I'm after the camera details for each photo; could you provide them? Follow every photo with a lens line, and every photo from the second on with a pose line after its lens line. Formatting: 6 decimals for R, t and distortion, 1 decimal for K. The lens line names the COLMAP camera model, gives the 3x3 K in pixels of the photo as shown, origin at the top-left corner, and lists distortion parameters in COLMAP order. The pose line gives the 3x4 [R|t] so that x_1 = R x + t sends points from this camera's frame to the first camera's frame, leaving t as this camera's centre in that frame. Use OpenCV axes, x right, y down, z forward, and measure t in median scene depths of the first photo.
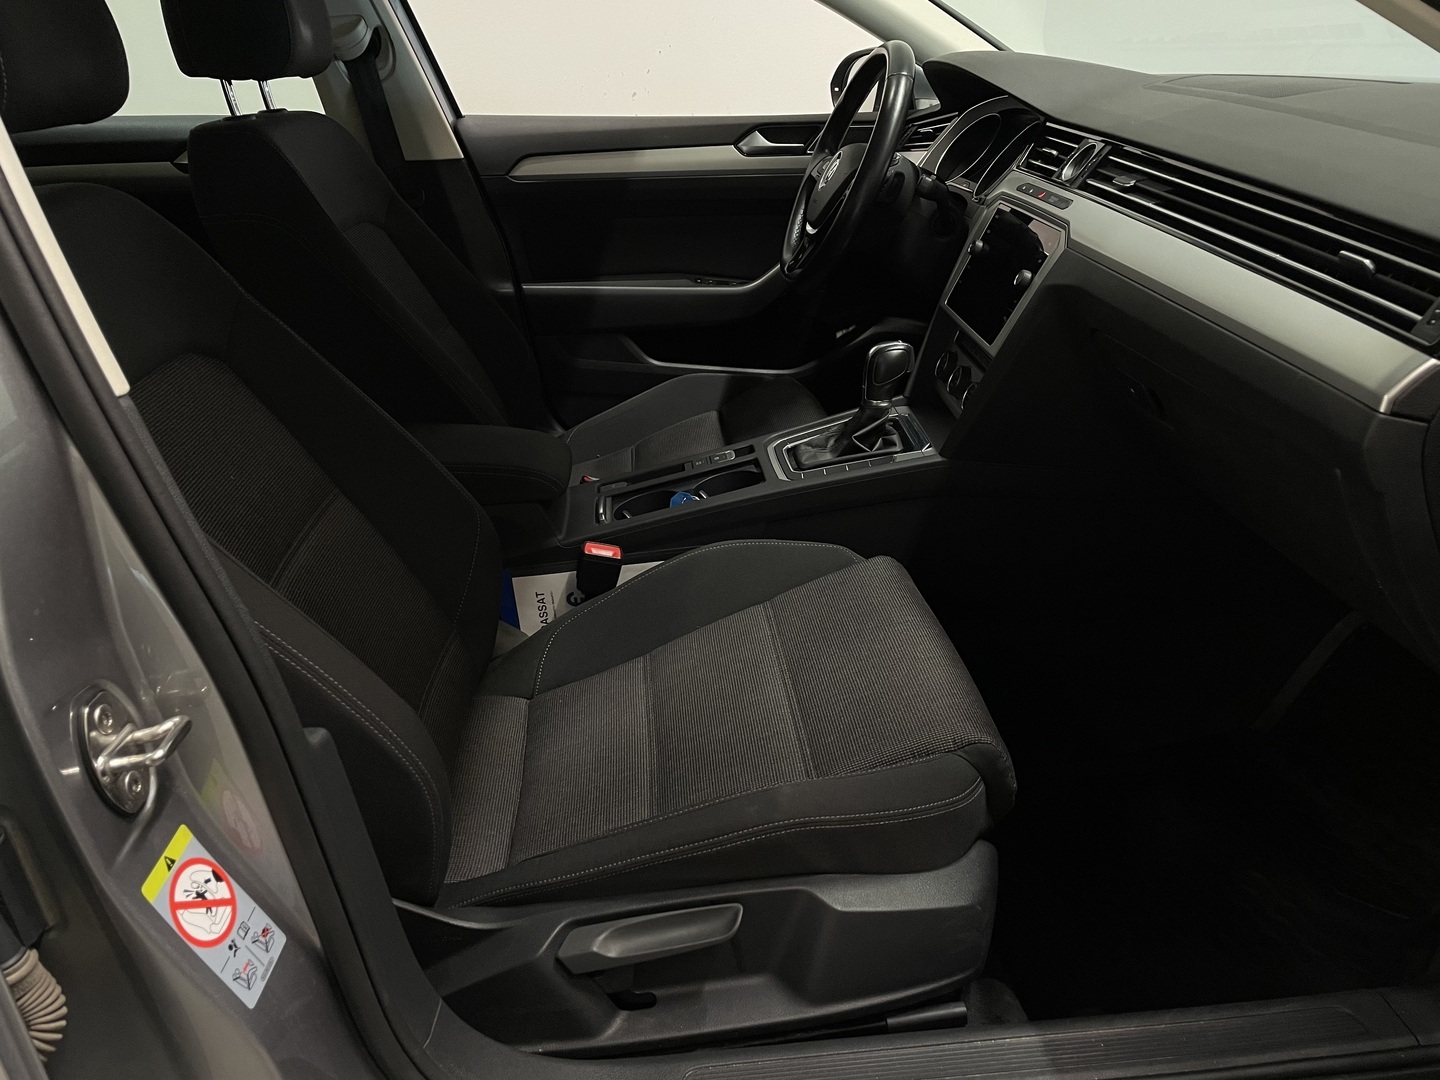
lens RADIAL K [[1081.8, 0, 711.4], [0, 1081.8, 535.6], [0, 0, 1]] dist [0.080535, -0.112586]
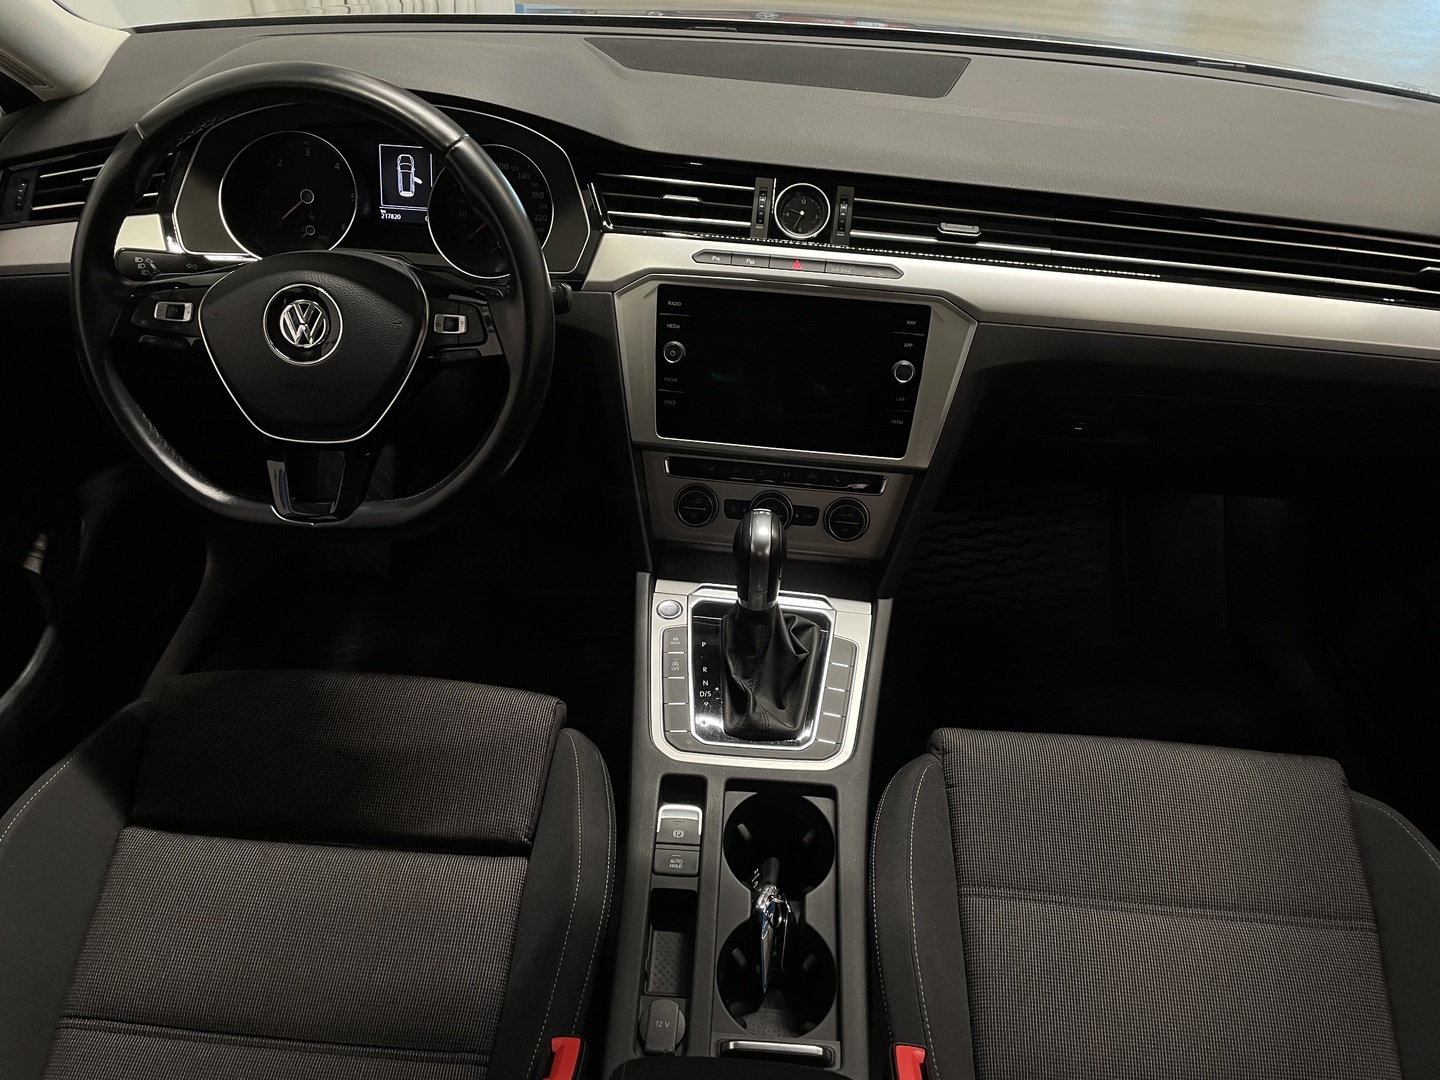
lens RADIAL K [[1081.8, 0, 711.4], [0, 1081.8, 535.6], [0, 0, 1]] dist [0.080535, -0.112586]
pose [[0.136262, -0.553080, 0.821909, -0.465584], [0.363901, 0.799592, 0.477733, -0.570729], [-0.921417, 0.233997, 0.310220, 0.896909]]
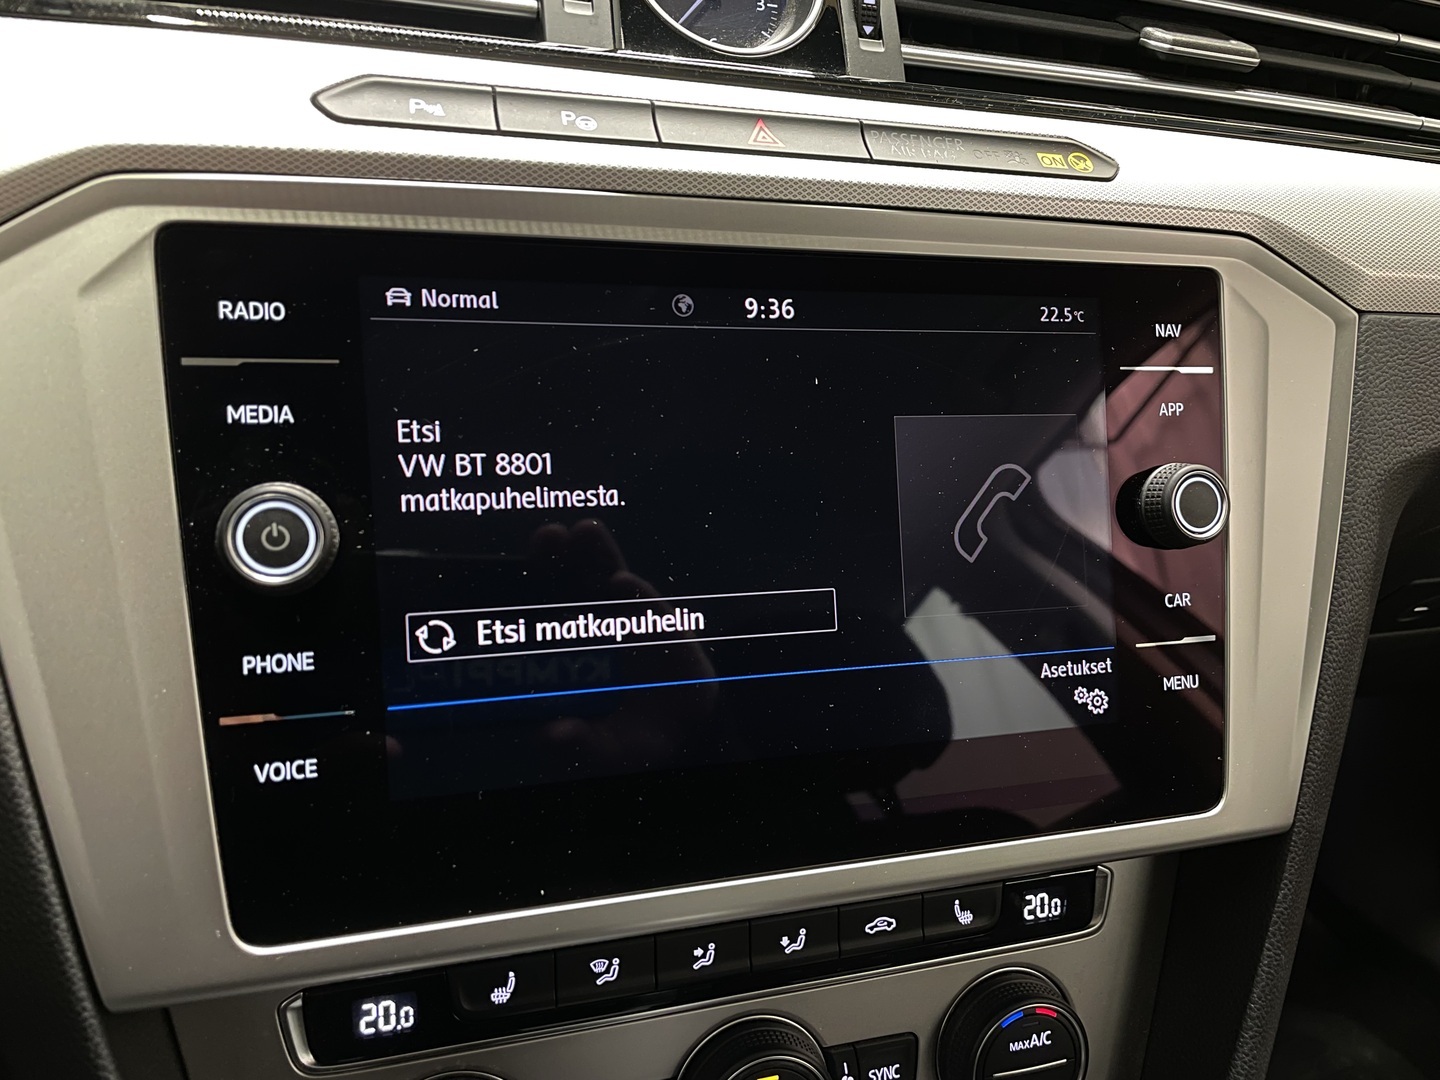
lens RADIAL K [[1081.8, 0, 711.4], [0, 1081.8, 535.6], [0, 0, 1]] dist [0.080535, -0.112586]
pose [[-0.267320, -0.404180, 0.874745, 0.109096], [0.310426, 0.823265, 0.475259, -0.361830], [-0.912237, 0.398590, -0.094607, 1.098110]]
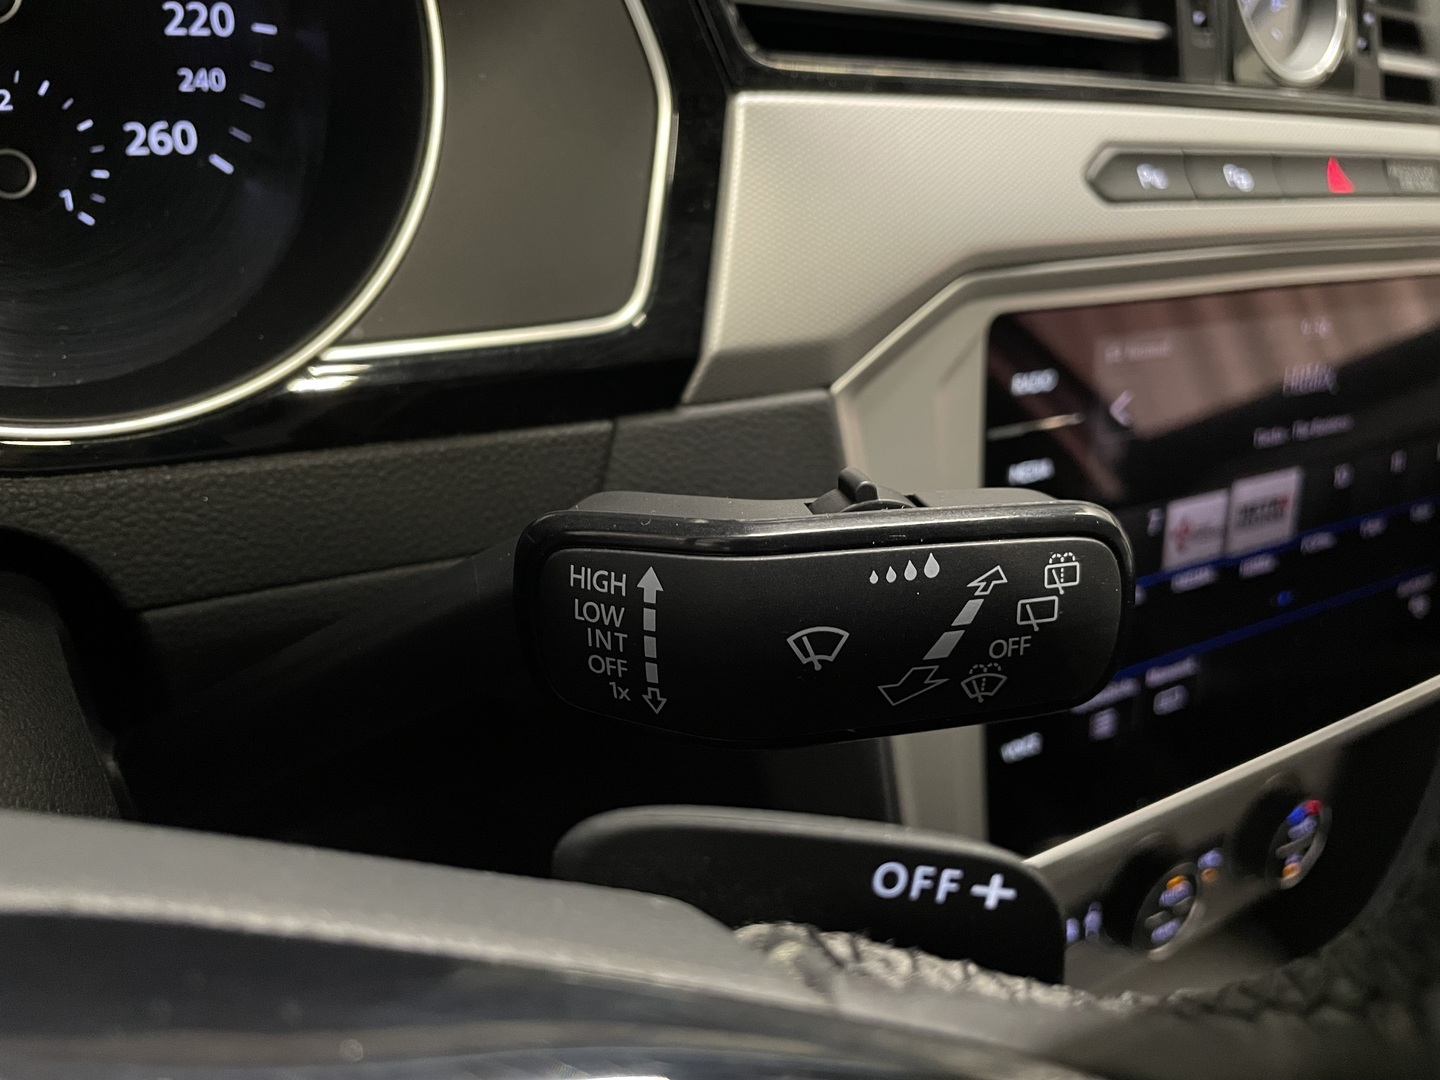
lens RADIAL K [[1081.8, 0, 711.4], [0, 1081.8, 535.6], [0, 0, 1]] dist [0.080535, -0.112586]
pose [[-0.453735, -0.629427, 0.630830, 0.179736], [0.162573, 0.637547, 0.753063, -0.472188], [-0.876182, 0.444247, -0.186950, 1.234594]]
